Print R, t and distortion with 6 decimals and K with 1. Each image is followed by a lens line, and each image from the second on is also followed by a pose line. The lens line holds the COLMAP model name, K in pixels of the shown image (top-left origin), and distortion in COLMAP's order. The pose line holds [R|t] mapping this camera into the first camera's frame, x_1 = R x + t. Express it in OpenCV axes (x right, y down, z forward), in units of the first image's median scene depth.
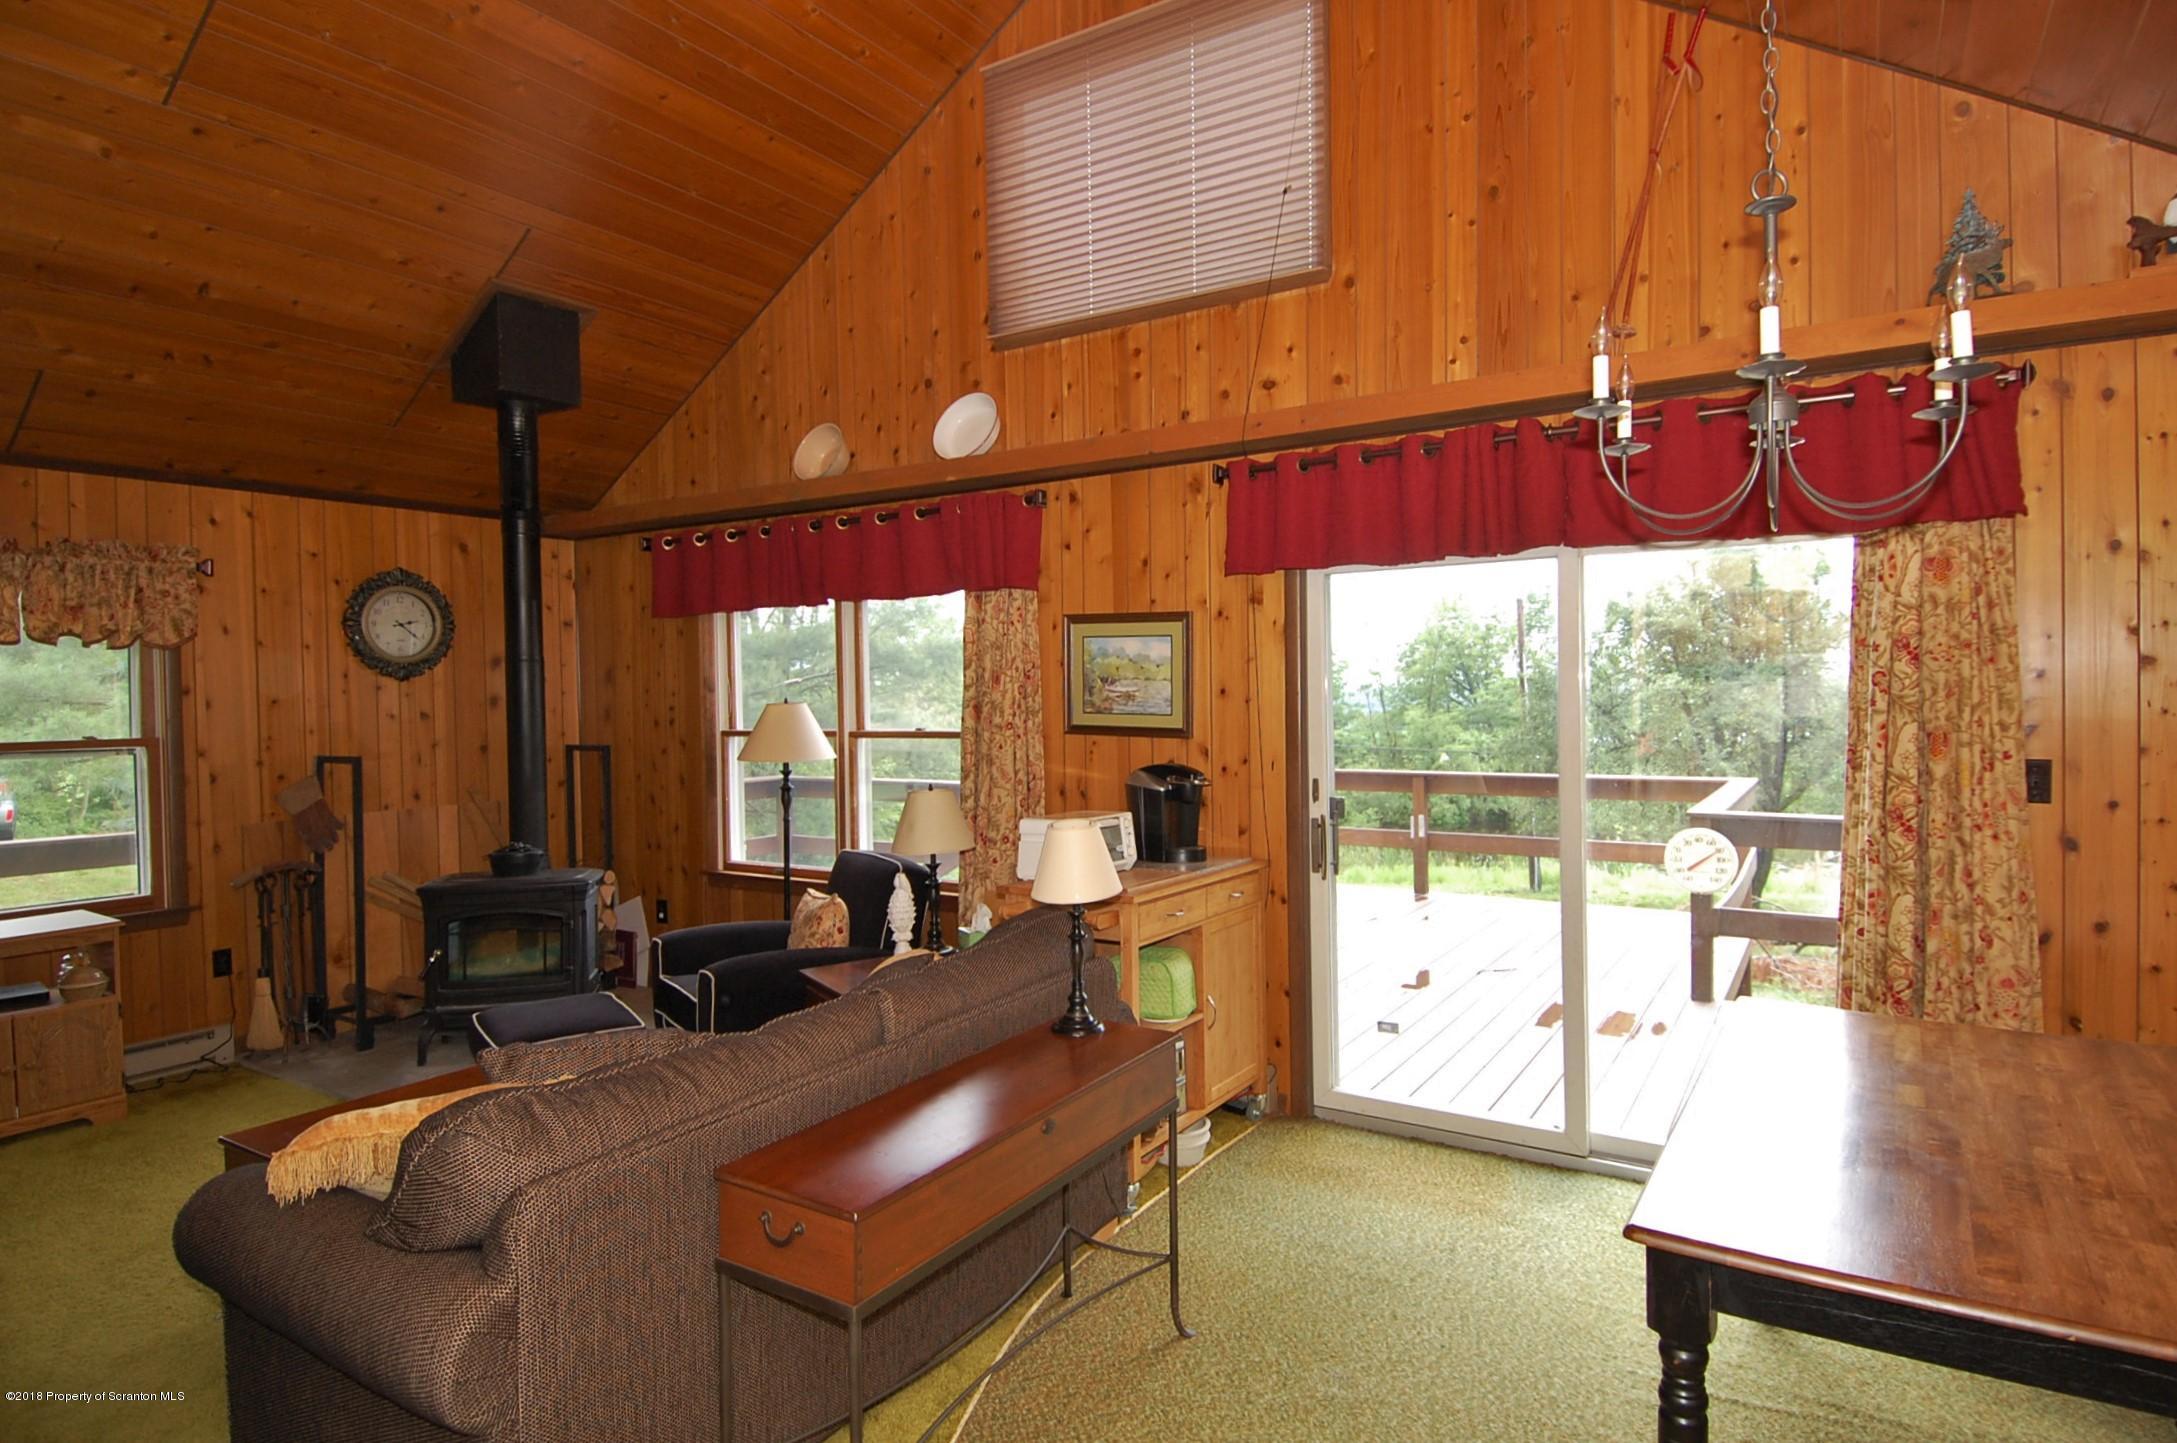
lens RADIAL K [[1180.7, 0, 1125.7], [0, 1180.7, 713.6], [0, 0, 1]] dist [0.048986, -0.049472]
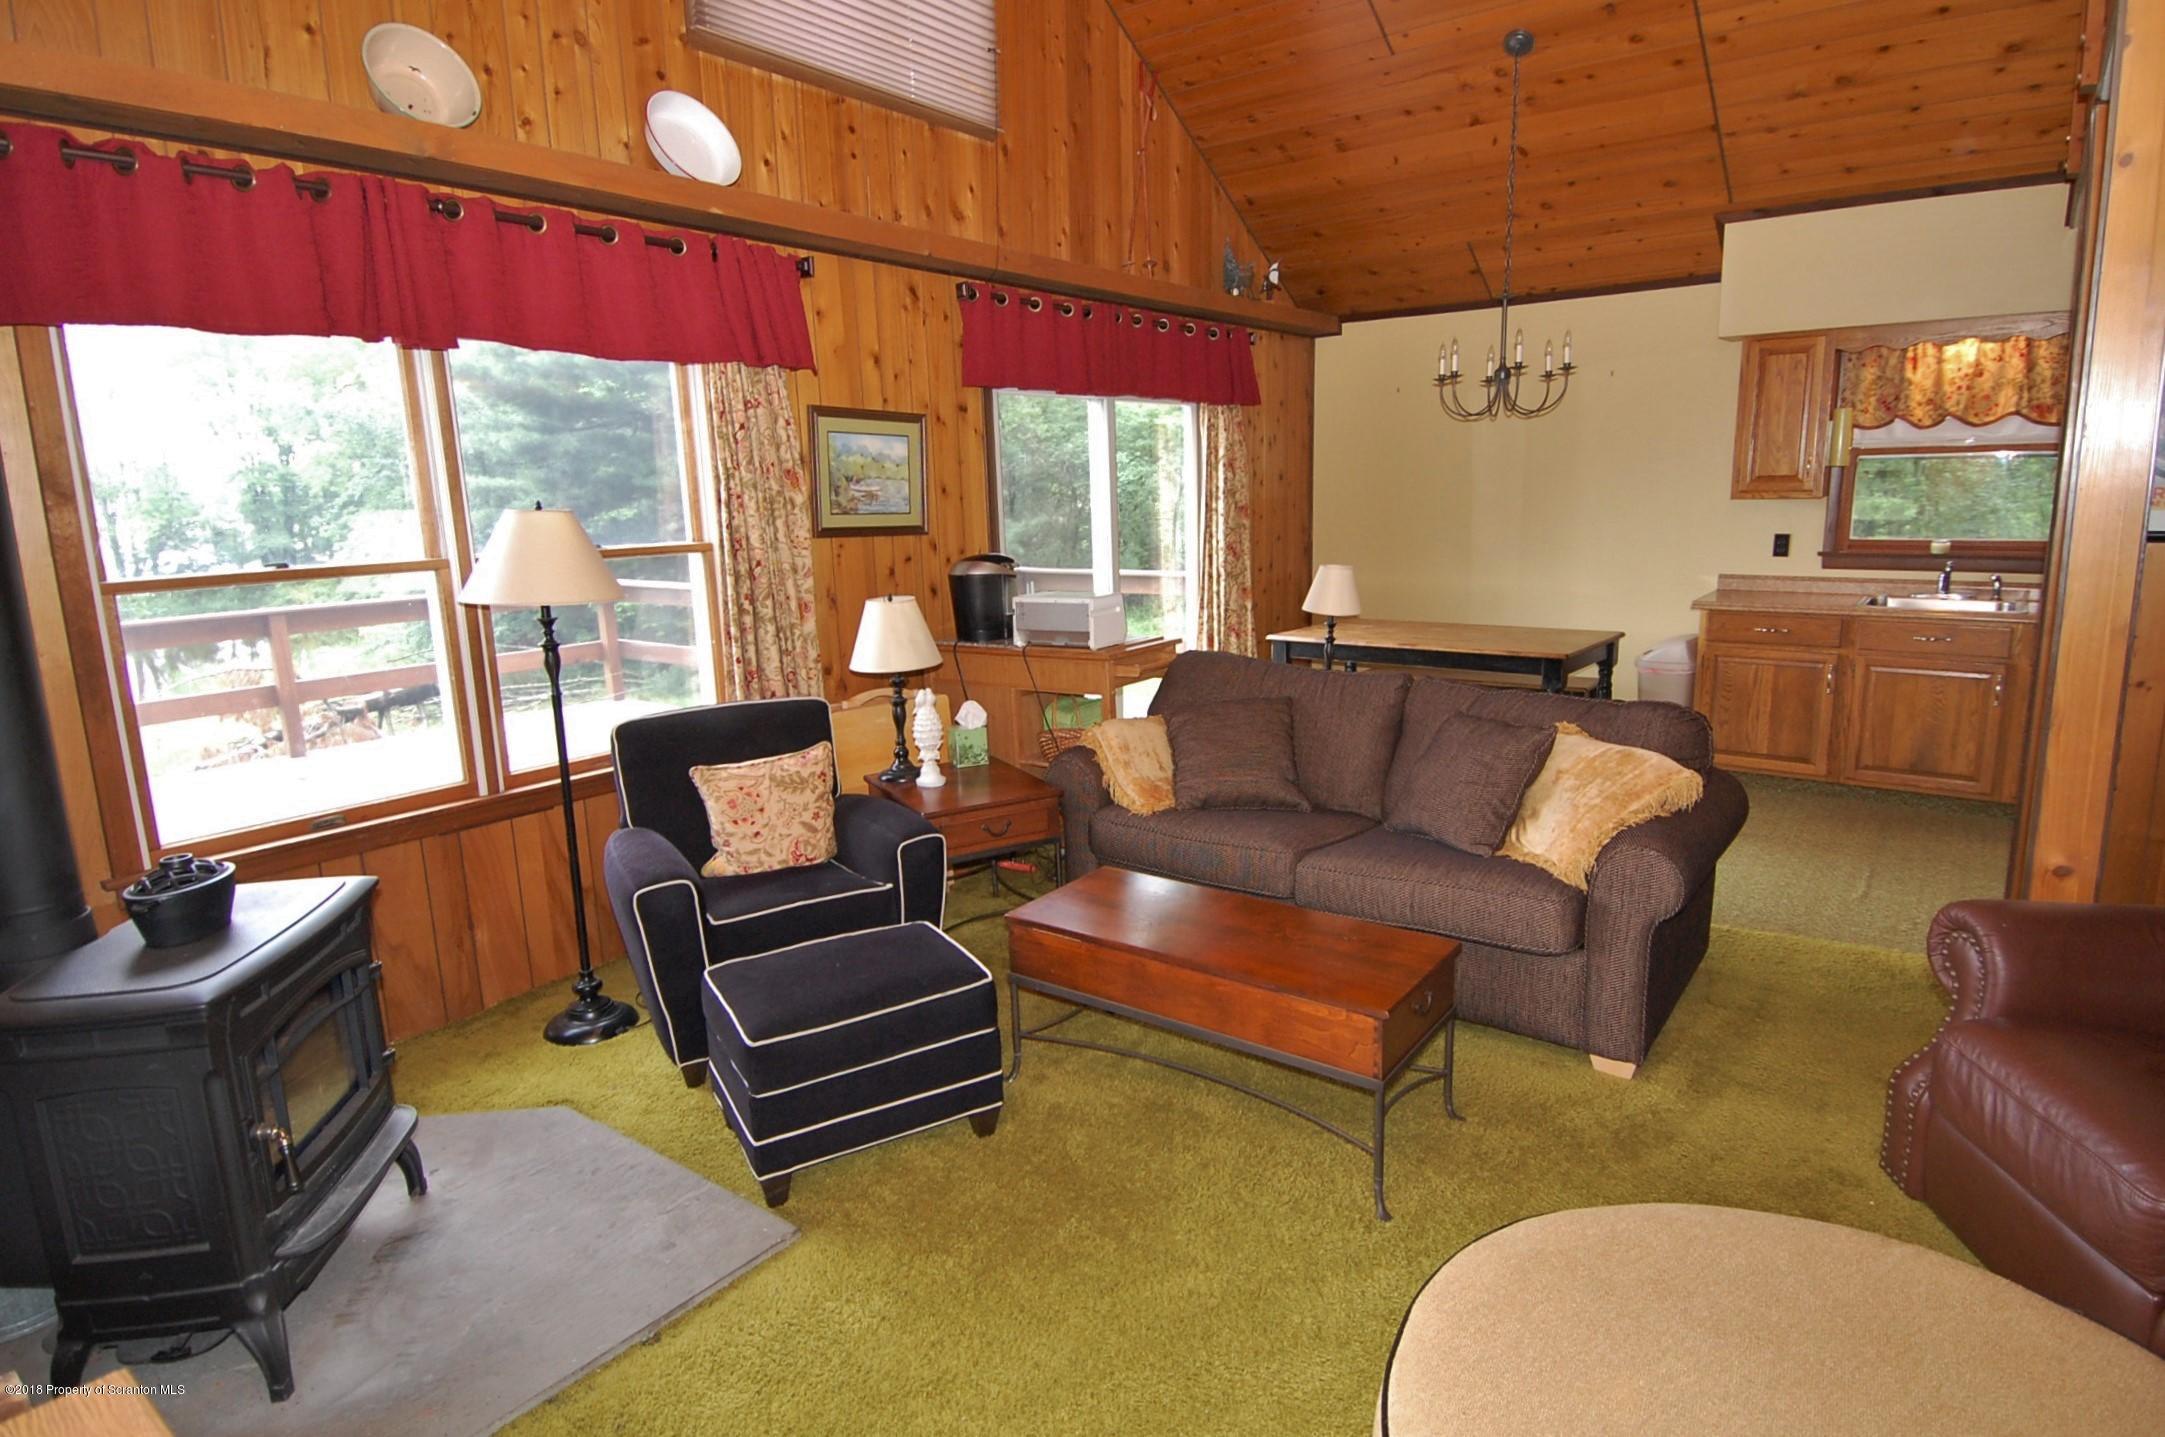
lens RADIAL K [[1174.2, 0, 1119.5], [0, 1174.2, 710.7], [0, 0, 1]] dist [0.048986, -0.049472]
pose [[0.080428, -0.181877, 0.980027, -0.912999], [0.034382, 0.983133, 0.179632, -0.007095], [-0.996167, 0.019248, 0.085325, 0.652060]]
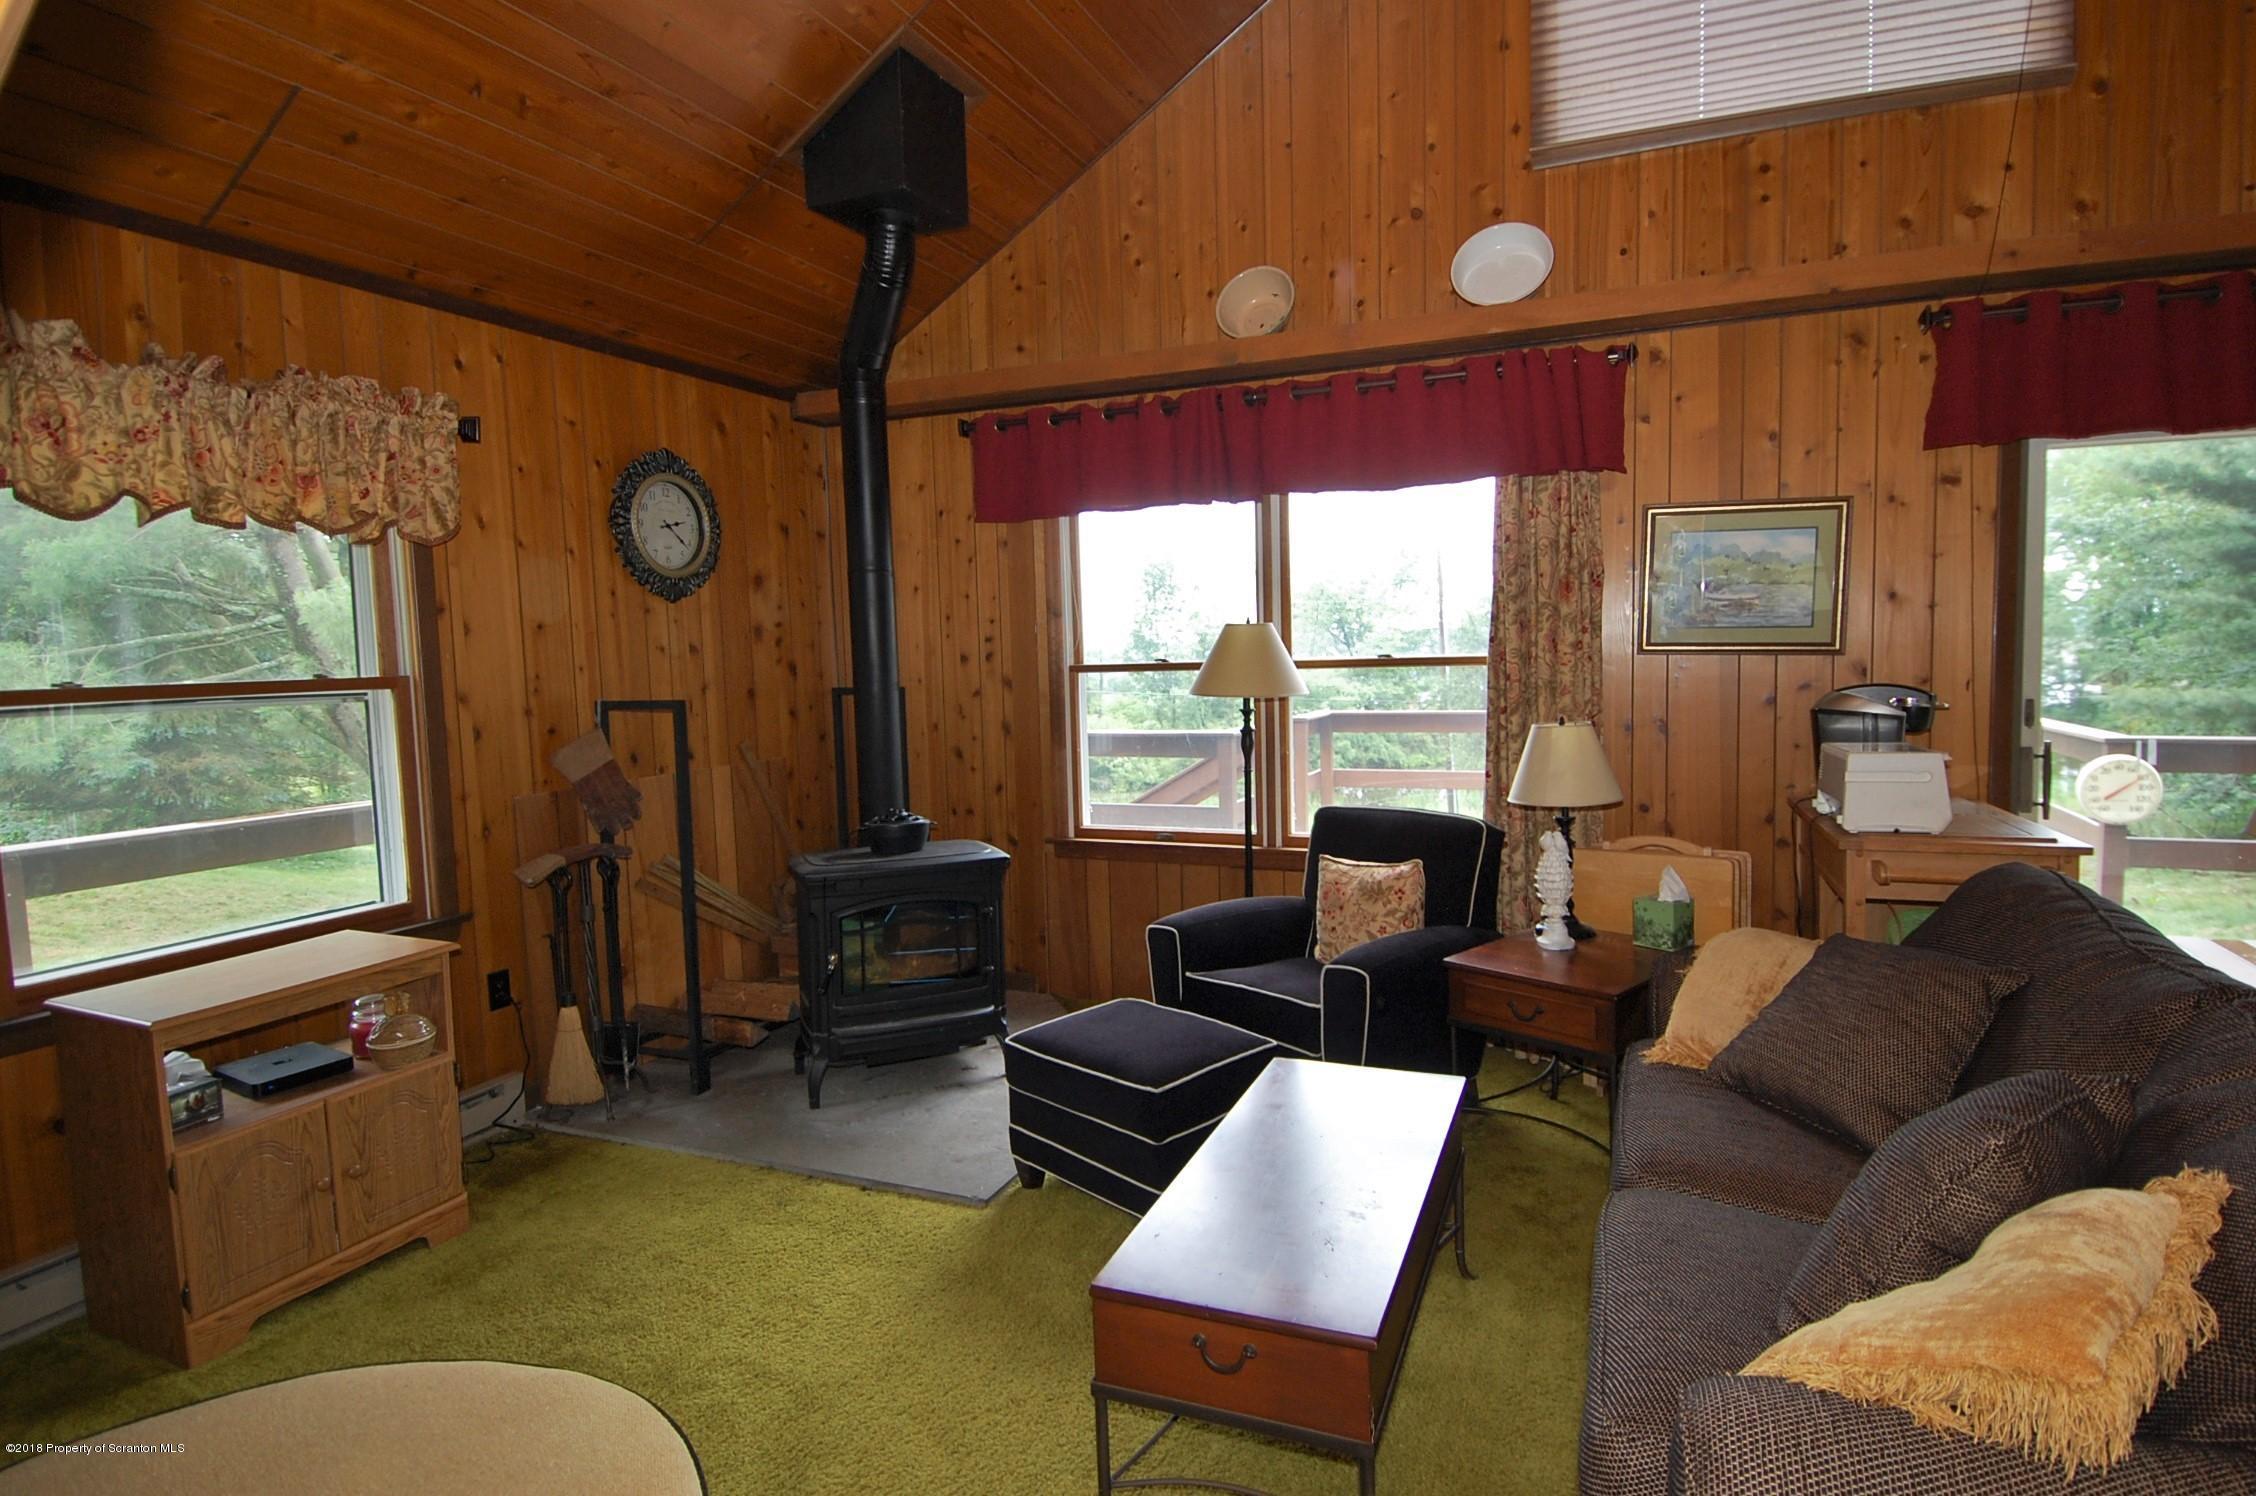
lens RADIAL K [[1166.3, 0, 1136.4], [0, 1166.3, 740.7], [0, 0, 1]] dist [0.048107, -0.049433]
pose [[0.985986, -0.023432, 0.165171, -0.498573], [0.013896, 0.998182, 0.058654, 0.023039], [-0.166246, -0.055537, 0.984519, 0.248388]]
